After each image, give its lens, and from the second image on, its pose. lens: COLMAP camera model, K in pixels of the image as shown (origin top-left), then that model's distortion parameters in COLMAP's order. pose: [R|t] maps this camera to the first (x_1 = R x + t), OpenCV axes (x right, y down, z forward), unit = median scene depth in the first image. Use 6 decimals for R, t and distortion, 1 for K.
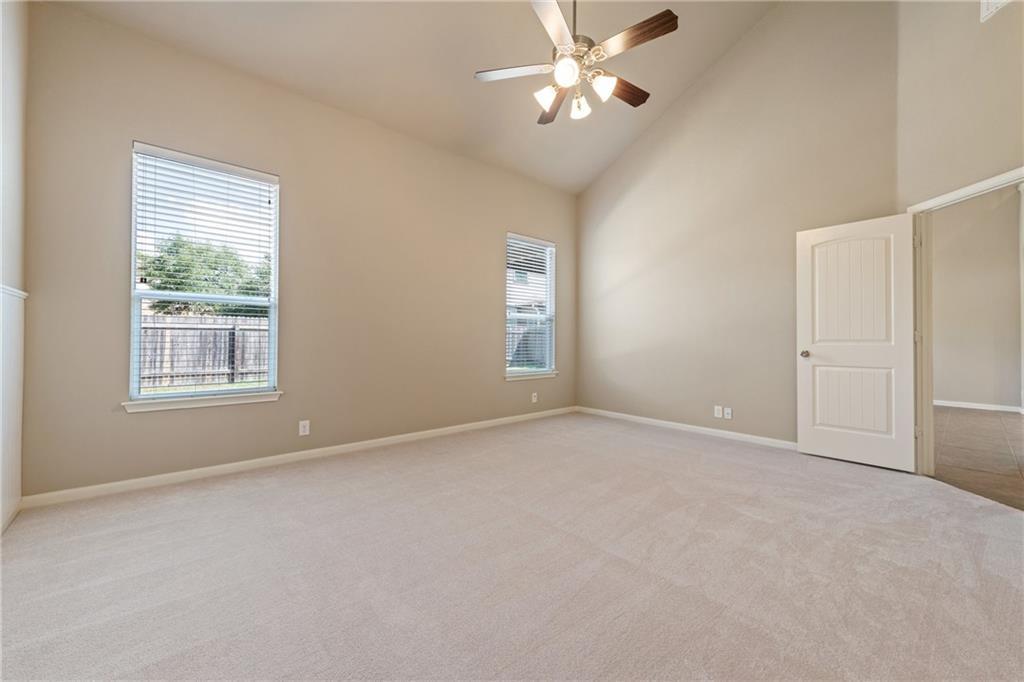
lens RADIAL K [[399.7, 0, 512.3], [0, 399.7, 339.6], [0, 0, 1]] dist [0.016859, -0.007914]
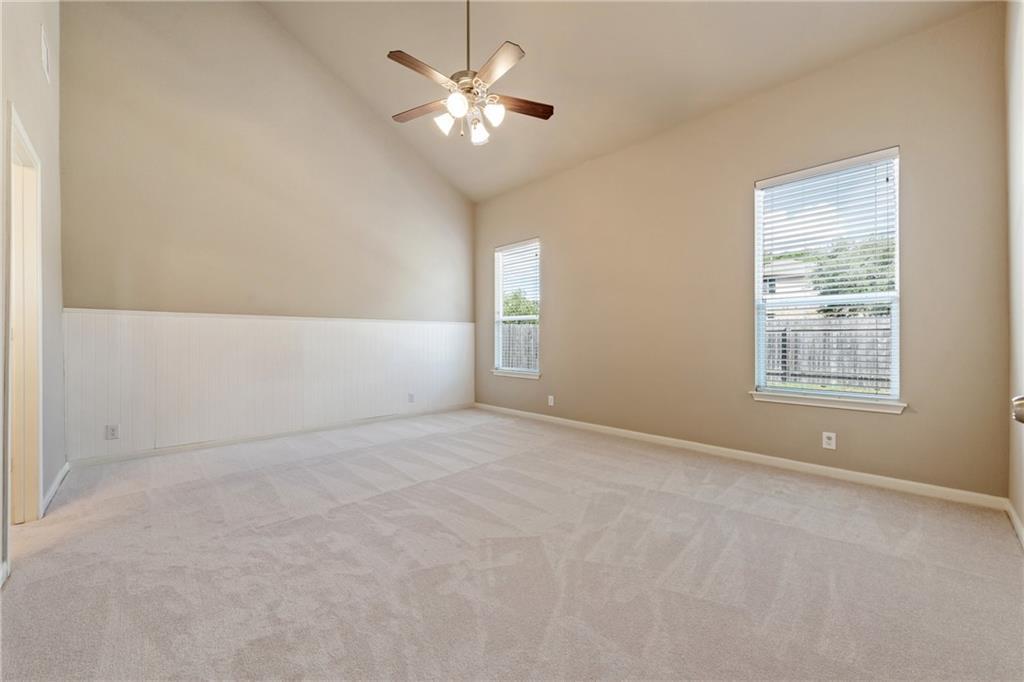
lens RADIAL K [[396.1, 0, 521.3], [0, 396.1, 337.6], [0, 0, 1]] dist [0.001574, -0.007289]
pose [[0.059217, -0.010243, -0.998193, 0.285479], [0.002644, 0.999945, -0.010104, 0.001240], [0.998242, -0.002040, 0.059241, 0.251290]]
